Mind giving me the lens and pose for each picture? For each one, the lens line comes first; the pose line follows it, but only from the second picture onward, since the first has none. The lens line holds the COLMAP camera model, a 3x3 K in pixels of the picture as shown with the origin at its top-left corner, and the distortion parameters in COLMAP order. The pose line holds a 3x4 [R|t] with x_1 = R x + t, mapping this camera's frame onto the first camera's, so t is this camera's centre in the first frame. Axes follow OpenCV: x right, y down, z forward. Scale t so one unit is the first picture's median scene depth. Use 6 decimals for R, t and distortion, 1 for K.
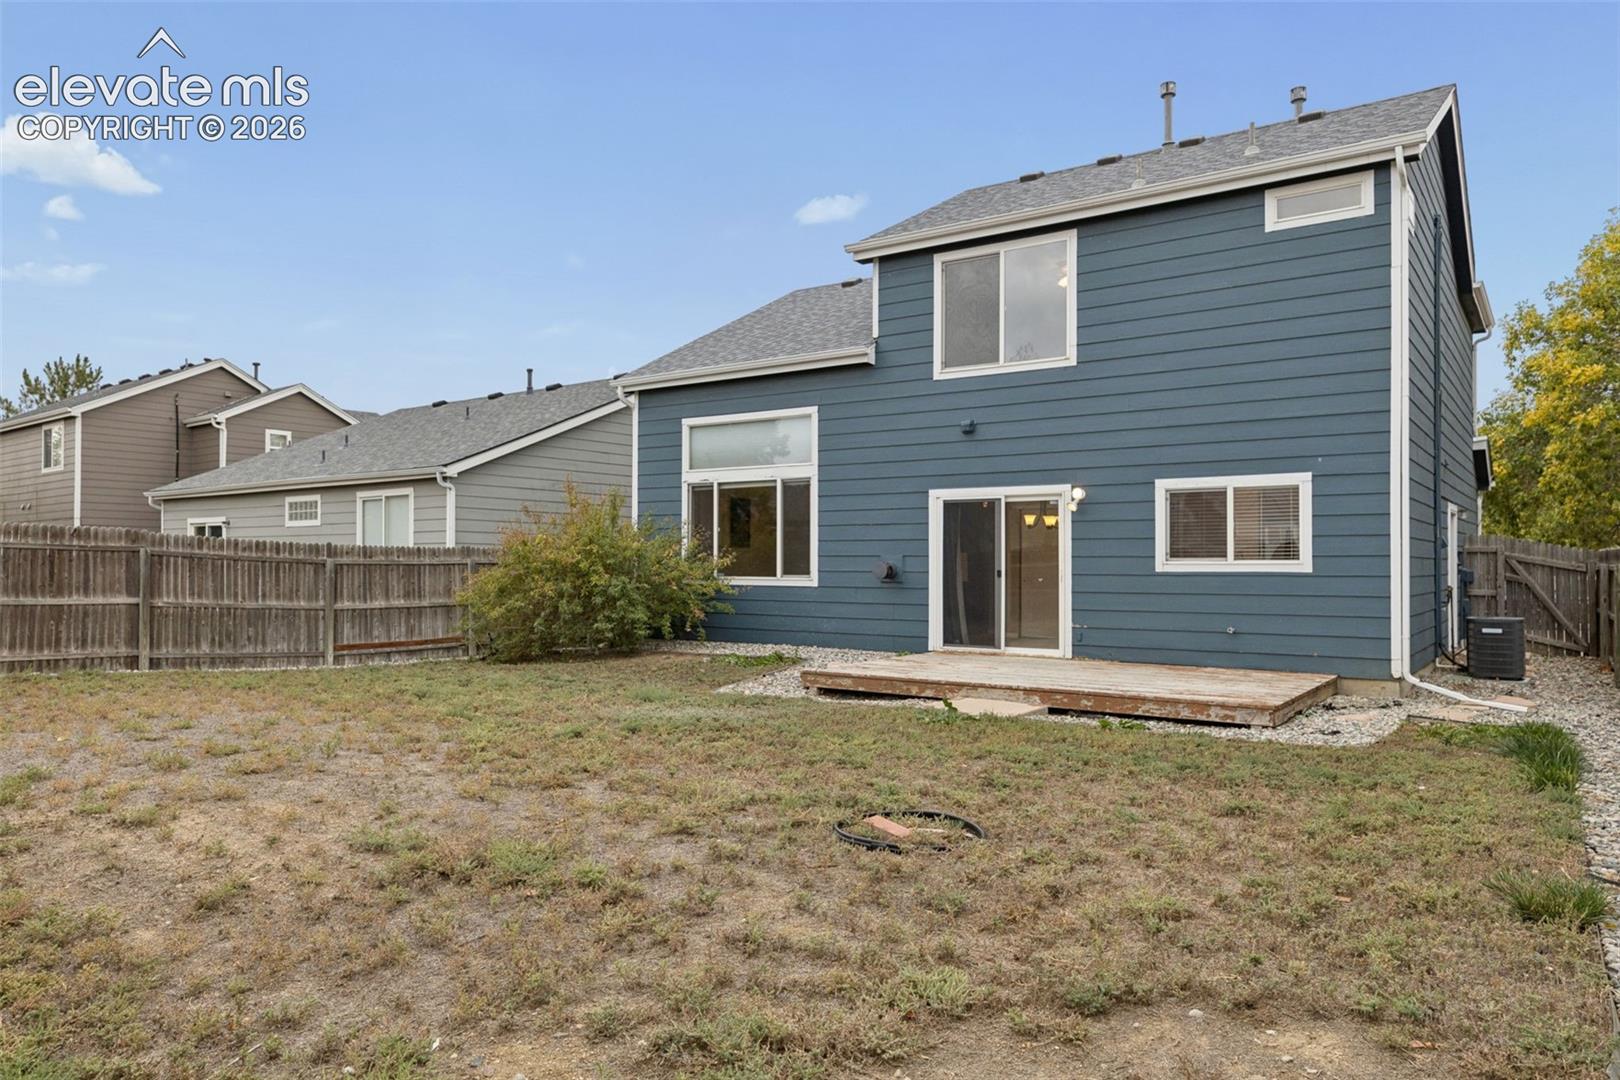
lens RADIAL K [[1054.7, 0, 811.6], [0, 1054.7, 522.7], [0, 0, 1]] dist [0.012090, 0.001644]
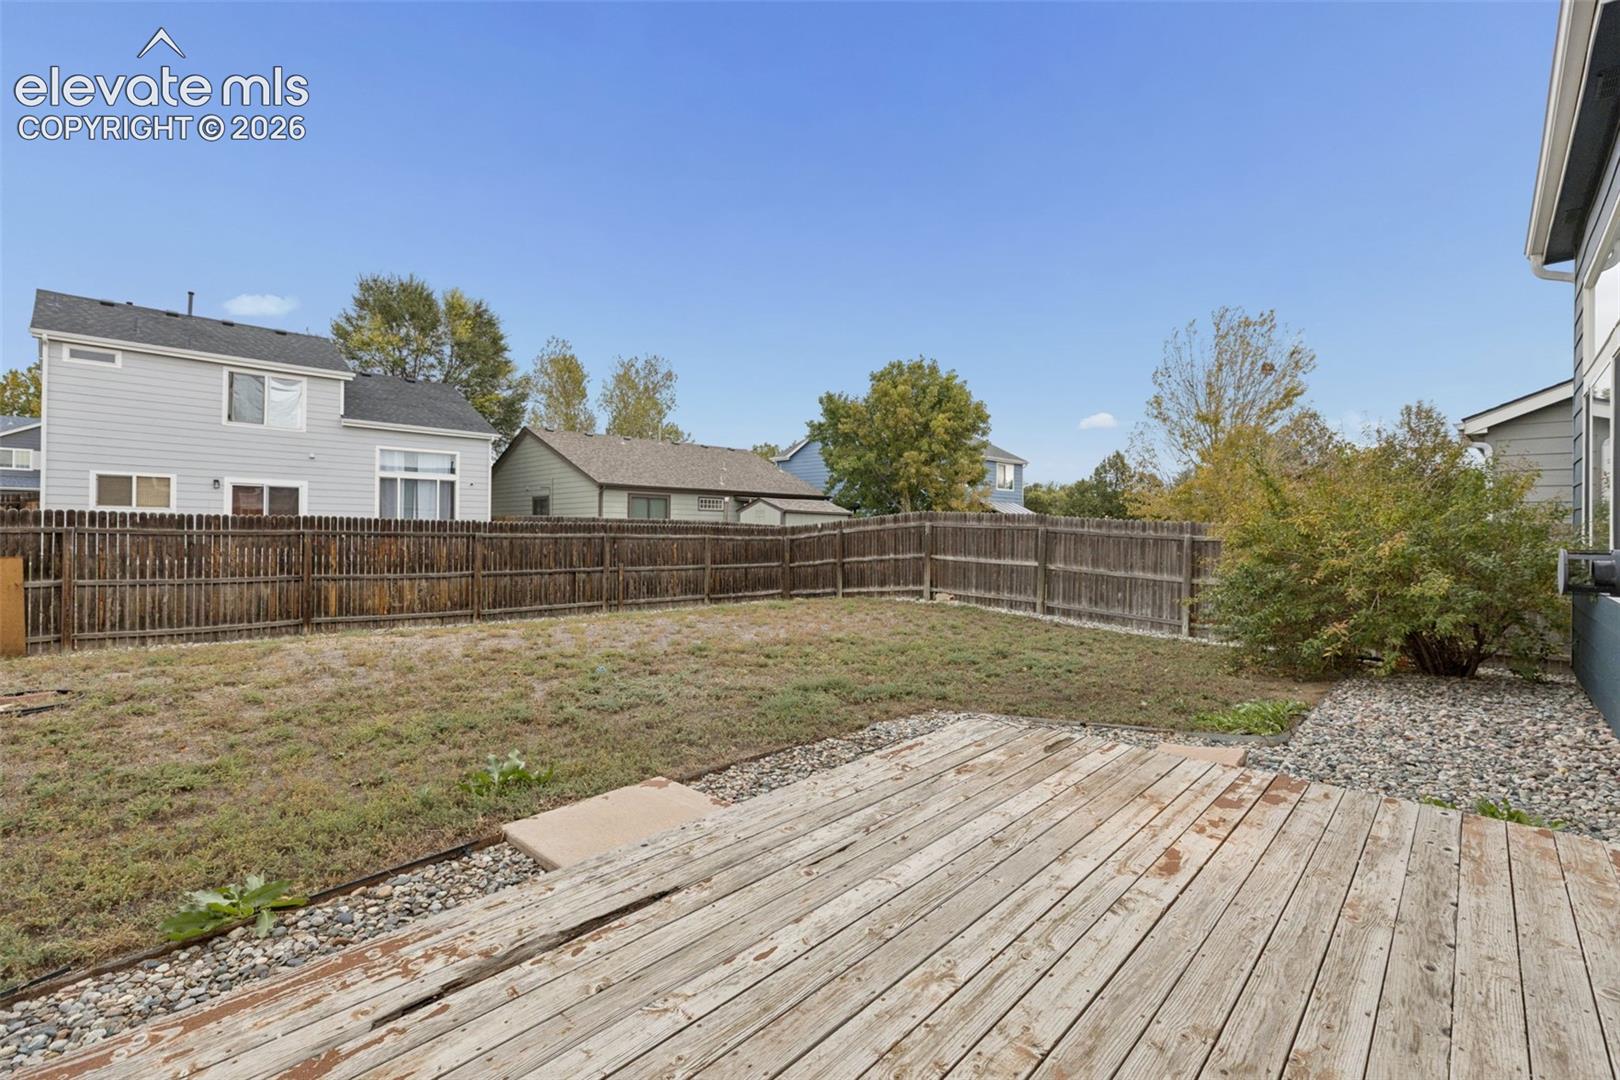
lens RADIAL K [[739.8, 0, 814.6], [0, 739.8, 524.6], [0, 0, 1]] dist [0.004600, 0.000859]
pose [[-0.127074, 0.000578, -0.991893, 0.289597], [0.034169, 0.999409, -0.003795, 0.009975], [0.991304, -0.034374, -0.127019, 0.617656]]
